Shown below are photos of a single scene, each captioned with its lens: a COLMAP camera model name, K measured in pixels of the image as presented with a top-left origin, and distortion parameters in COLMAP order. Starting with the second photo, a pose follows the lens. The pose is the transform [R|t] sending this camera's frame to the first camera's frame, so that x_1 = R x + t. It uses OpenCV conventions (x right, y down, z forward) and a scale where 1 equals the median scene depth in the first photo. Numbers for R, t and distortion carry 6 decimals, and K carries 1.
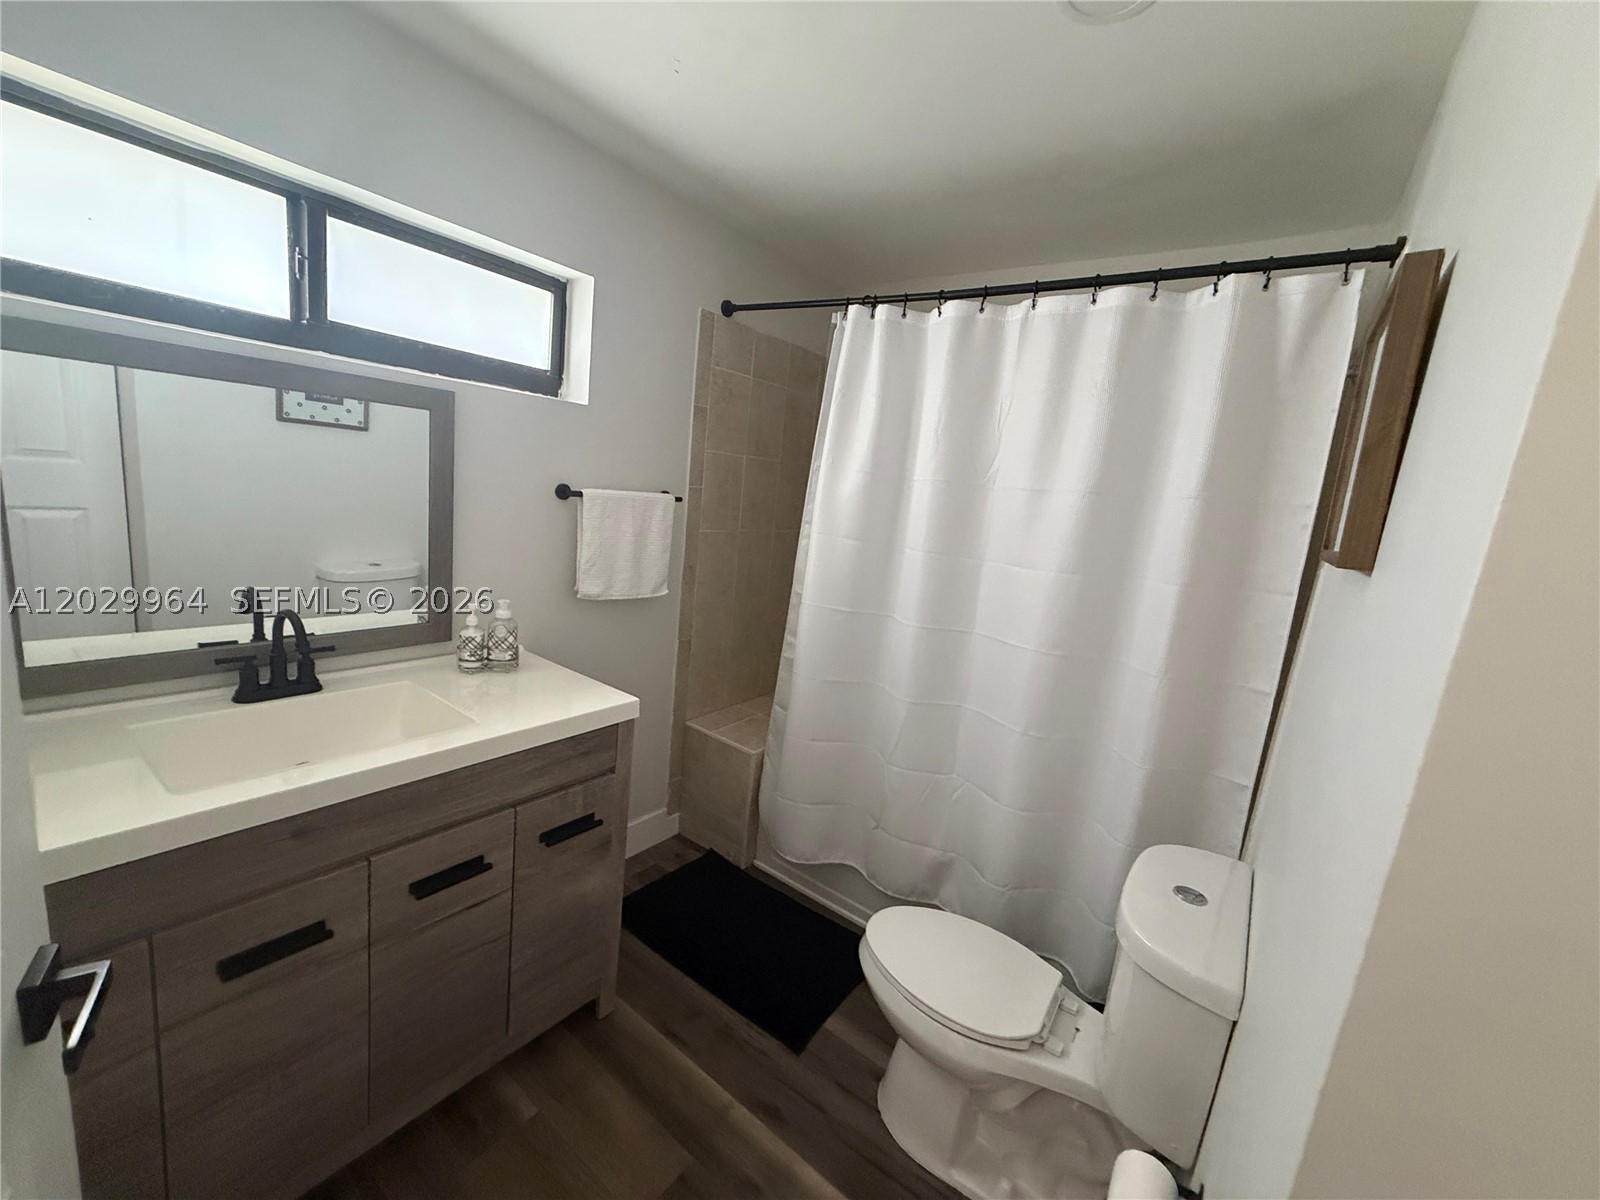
lens RADIAL K [[637.0, 0, 800.7], [0, 637.0, 596.5], [0, 0, 1]] dist [0.002999, -0.000847]
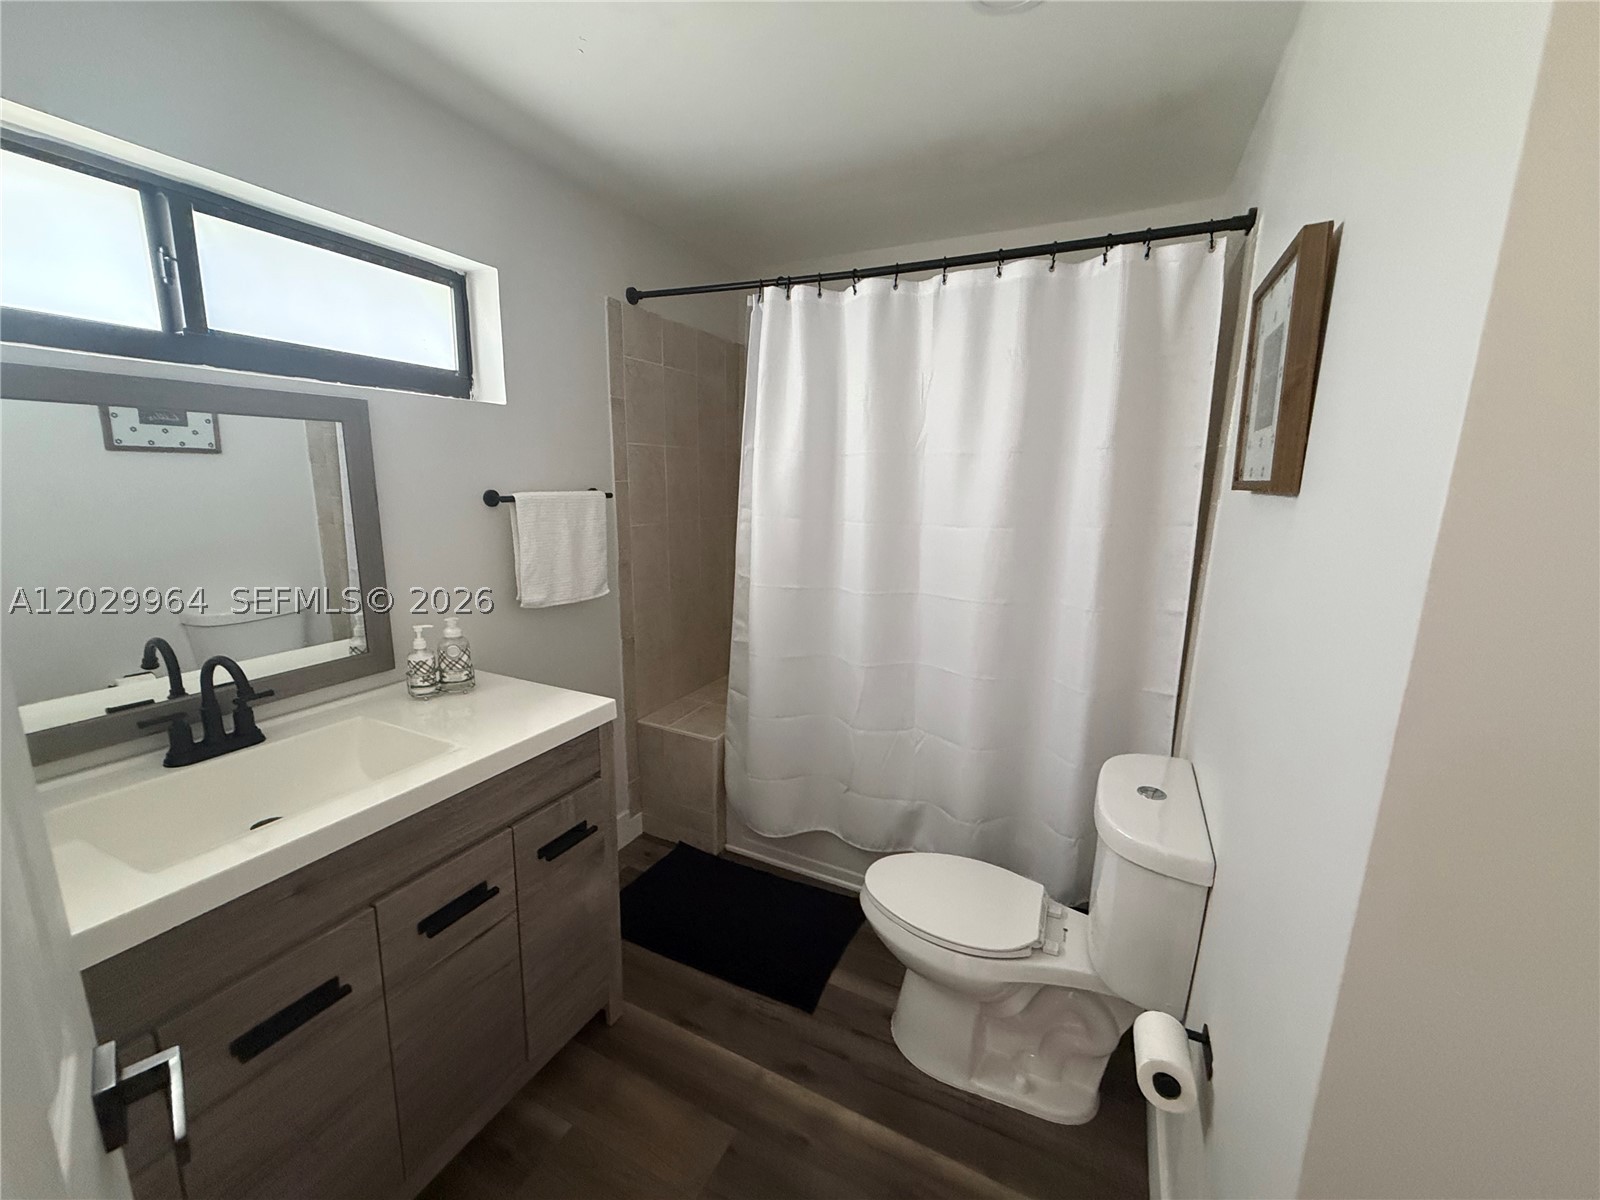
lens RADIAL K [[637.0, 0, 798.3], [0, 637.0, 596.3], [0, 0, 1]] dist [0.002999, -0.000847]
pose [[0.978820, -0.121830, 0.164526, -0.120095], [0.117753, 0.992449, 0.034345, 0.001551], [-0.167467, -0.014244, 0.985775, -0.016646]]
